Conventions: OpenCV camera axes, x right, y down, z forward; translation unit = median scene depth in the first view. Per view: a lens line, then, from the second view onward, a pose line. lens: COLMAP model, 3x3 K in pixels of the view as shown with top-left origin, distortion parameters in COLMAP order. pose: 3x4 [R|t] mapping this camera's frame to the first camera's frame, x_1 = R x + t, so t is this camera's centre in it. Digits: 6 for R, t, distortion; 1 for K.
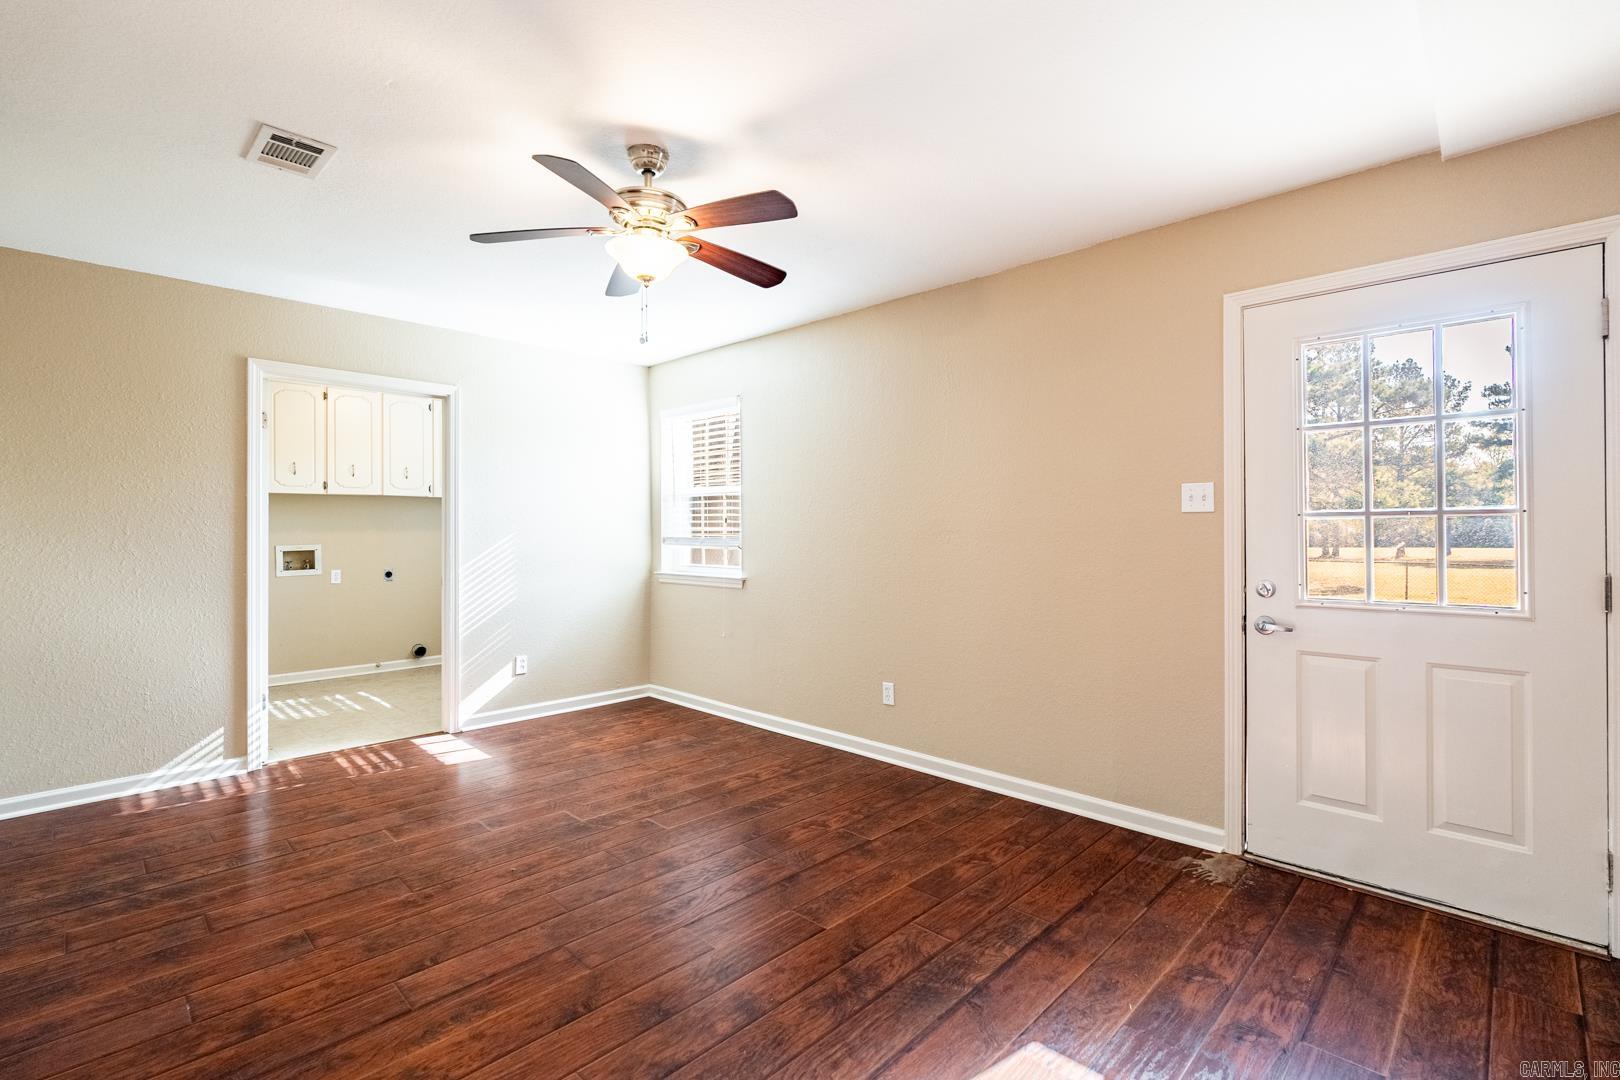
lens RADIAL K [[721.0, 0, 804.3], [0, 721.0, 529.7], [0, 0, 1]] dist [0.001221, -0.000147]
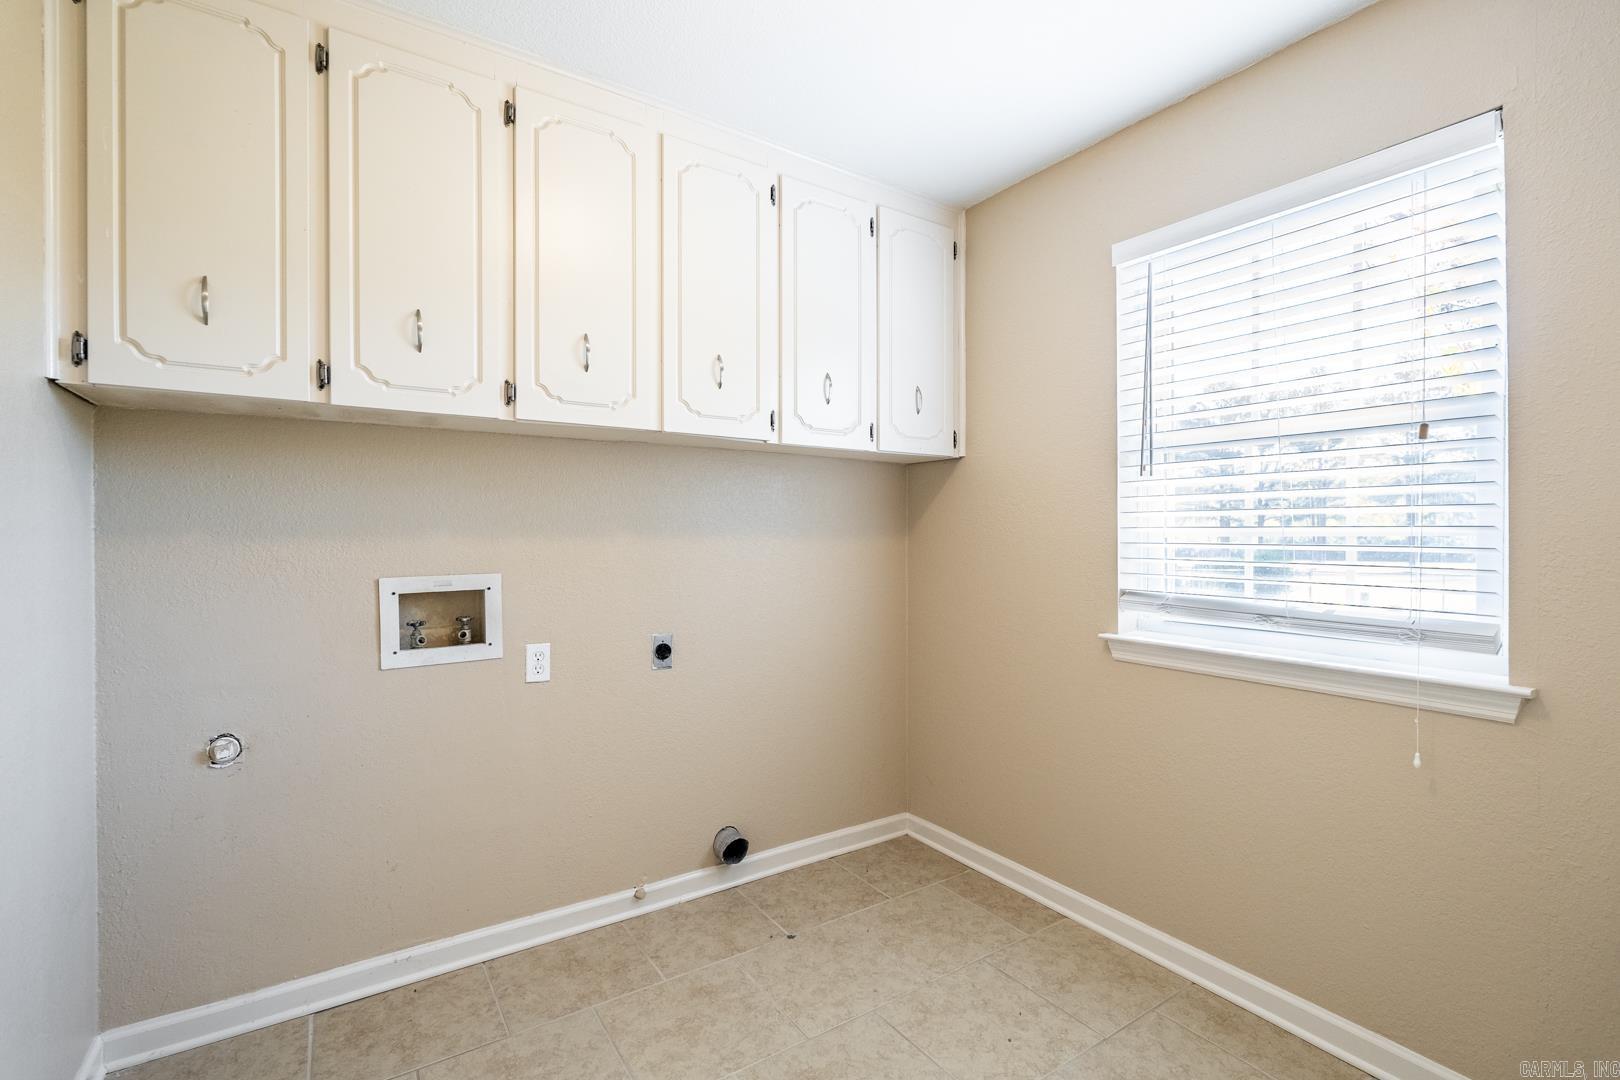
lens RADIAL K [[721.0, 0, 813.3], [0, 721.0, 542.9], [0, 0, 1]] dist [0.001221, -0.000147]
pose [[0.977416, 0.007816, -0.211181, -0.457059], [-0.006287, 0.999949, 0.007912, 0.001589], [0.211232, -0.006405, 0.977415, 0.704702]]
